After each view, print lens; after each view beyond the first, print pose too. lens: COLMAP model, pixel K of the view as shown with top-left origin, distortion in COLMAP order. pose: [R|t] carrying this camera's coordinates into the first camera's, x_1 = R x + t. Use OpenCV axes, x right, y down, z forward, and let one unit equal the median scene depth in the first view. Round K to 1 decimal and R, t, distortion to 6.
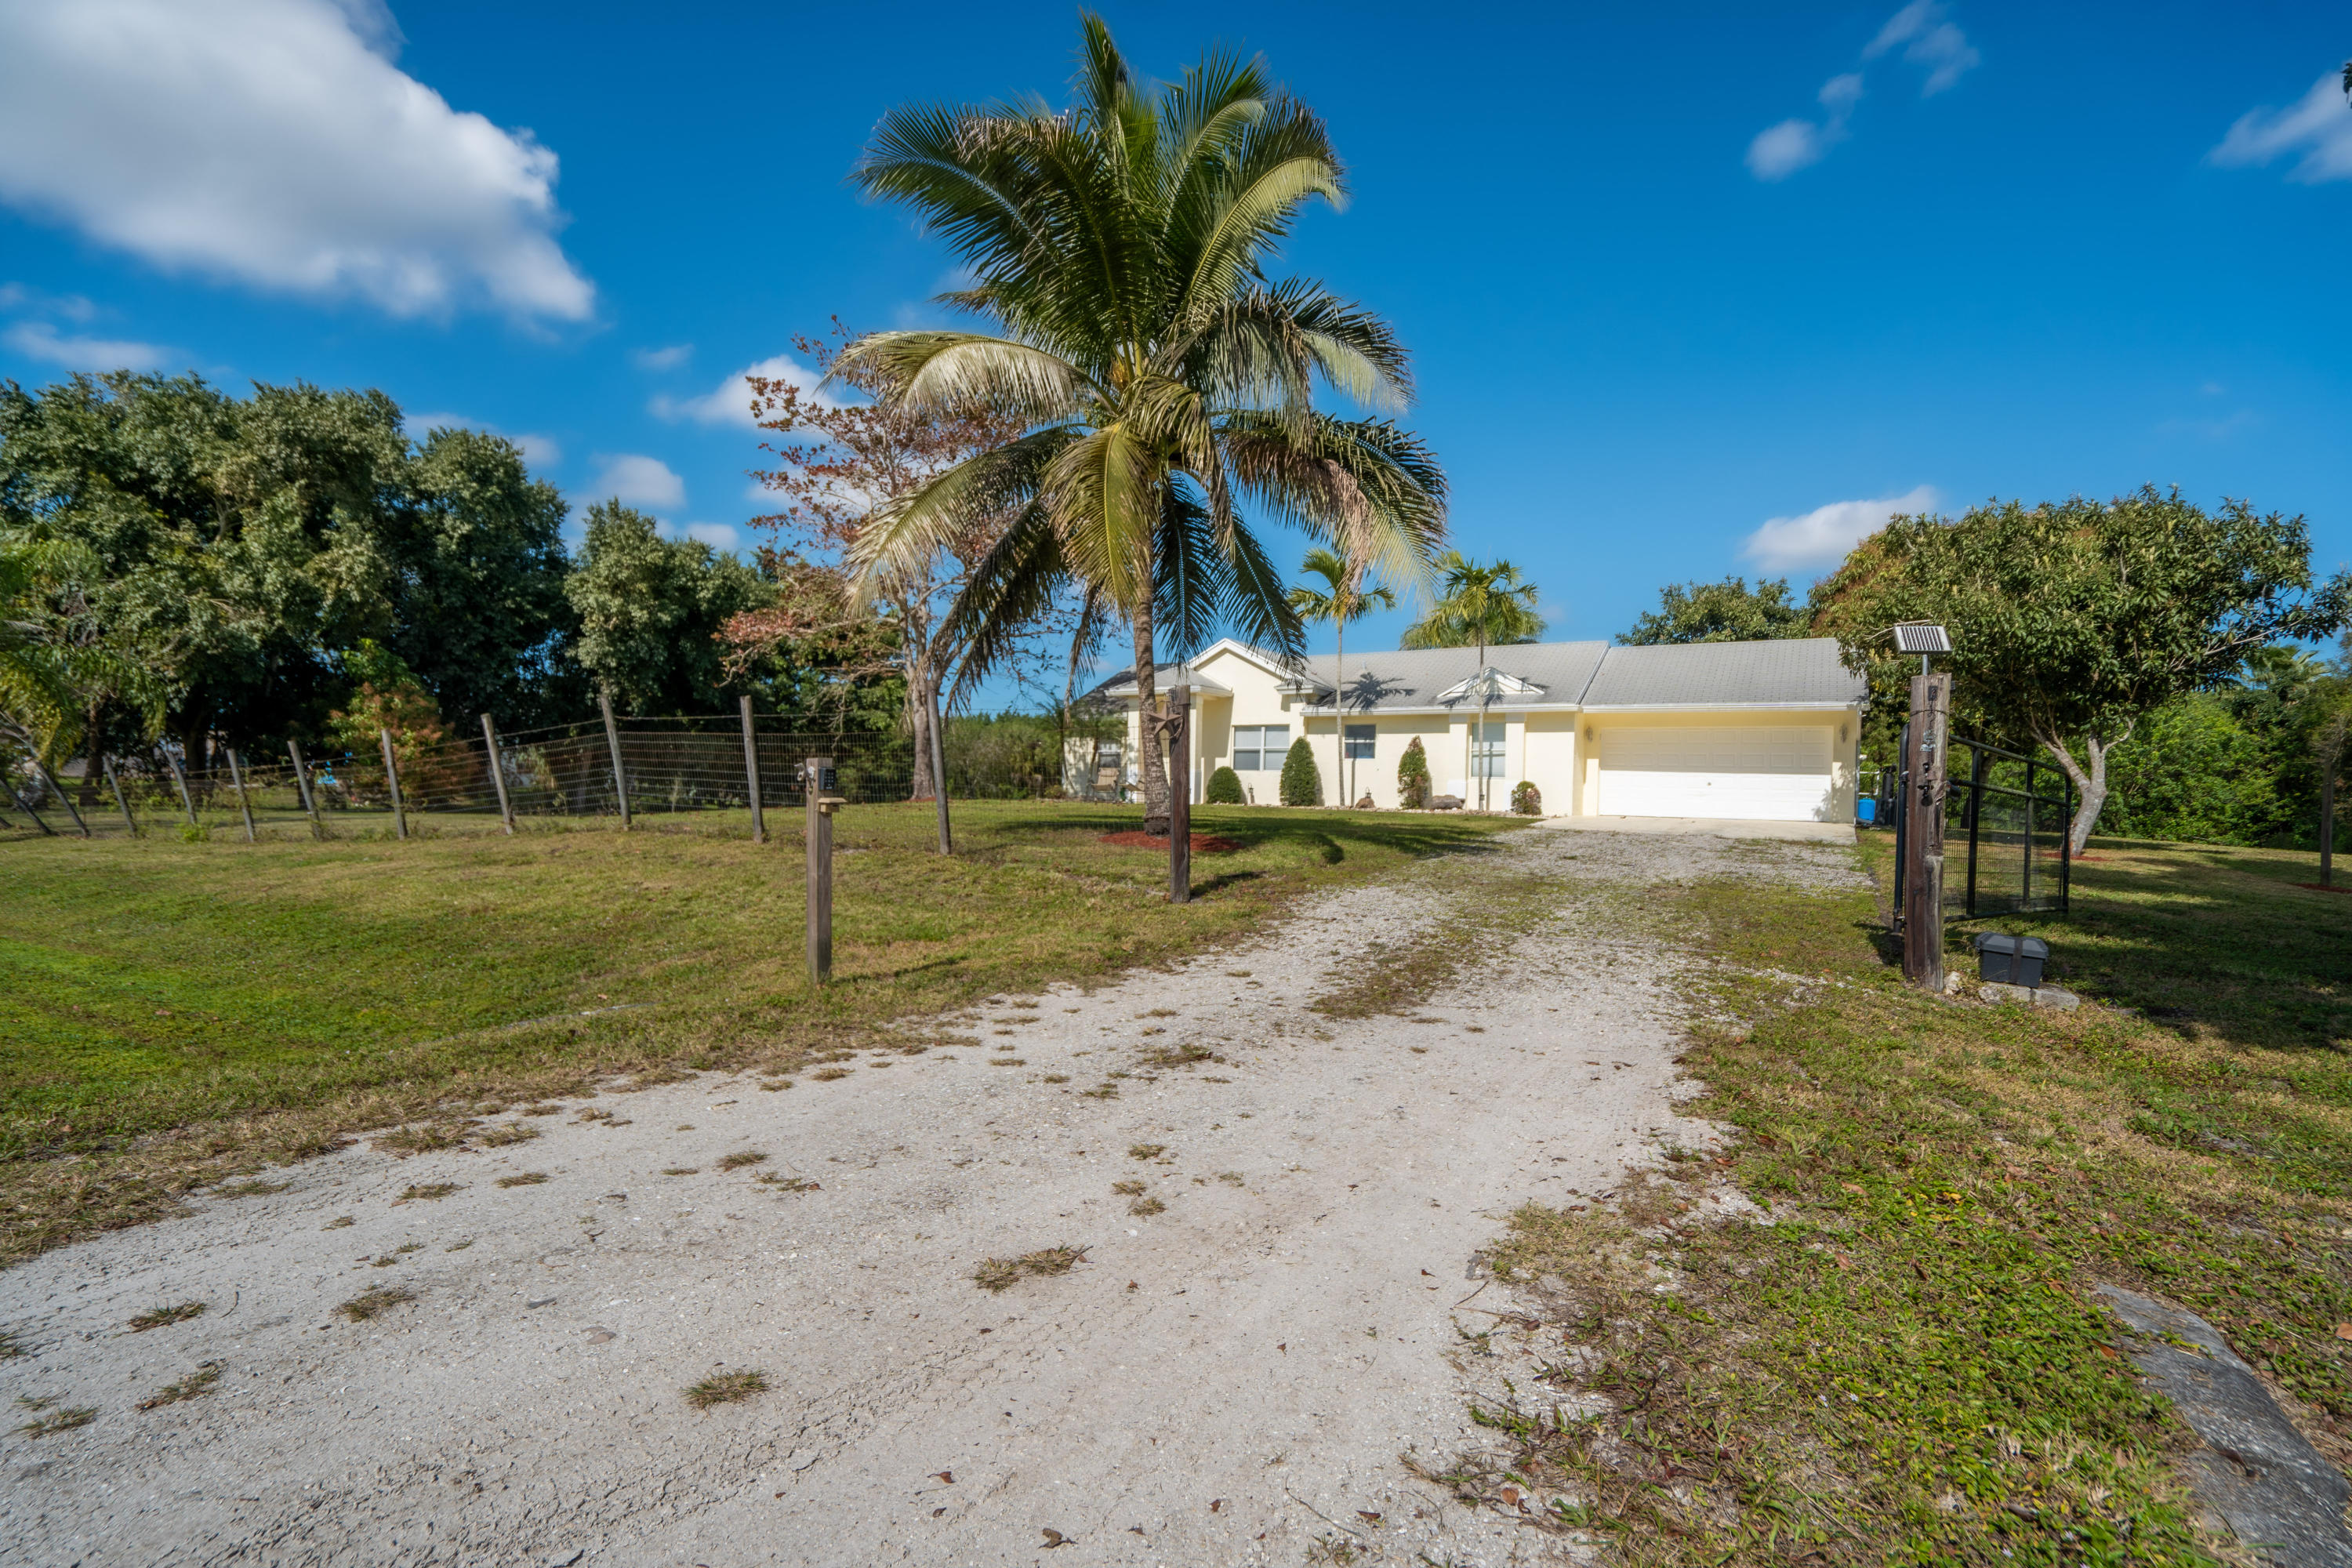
lens RADIAL K [[1075.4, 0, 1173.6], [0, 1075.4, 766.6], [0, 0, 1]] dist [0.092565, -0.000038]
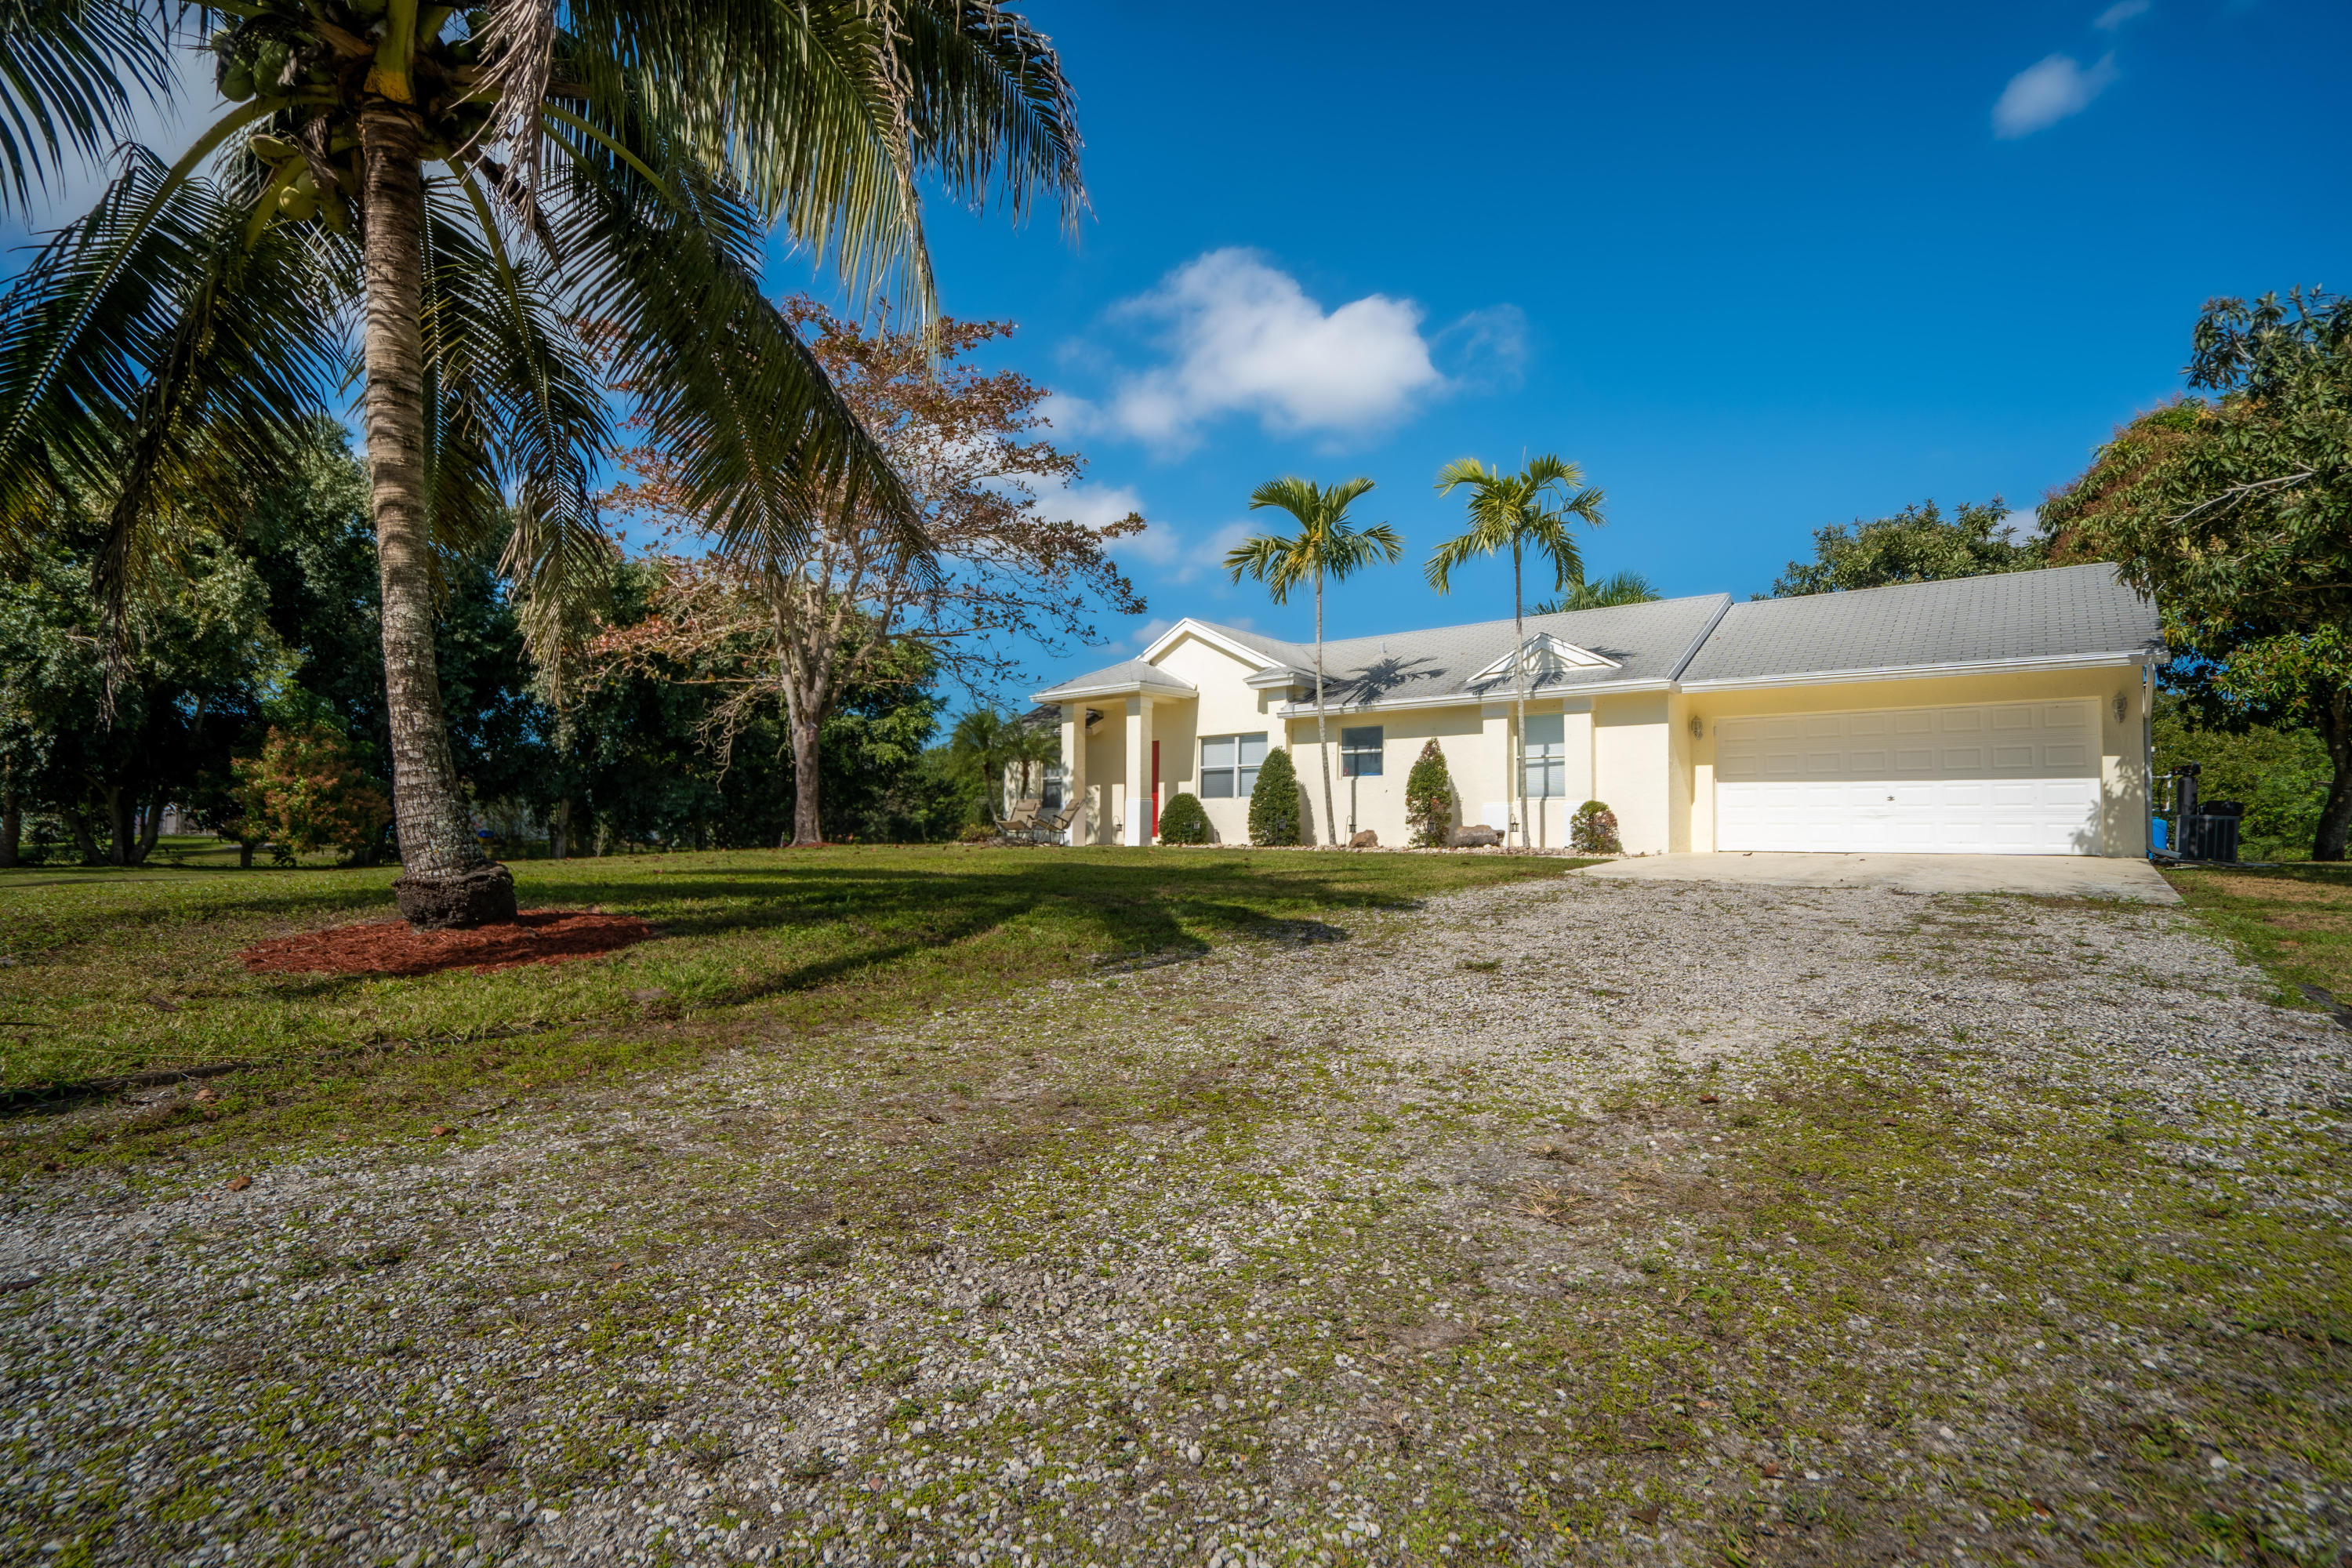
lens RADIAL K [[1093.4, 0, 1176.0], [0, 1093.4, 784.0], [0, 0, 1]] dist [-0.001145, 0.016733]
pose [[0.990204, -0.025735, -0.137233, 0.150617], [0.022557, 0.999441, -0.024662, 0.012358], [0.137791, 0.021324, 0.990232, 0.287343]]
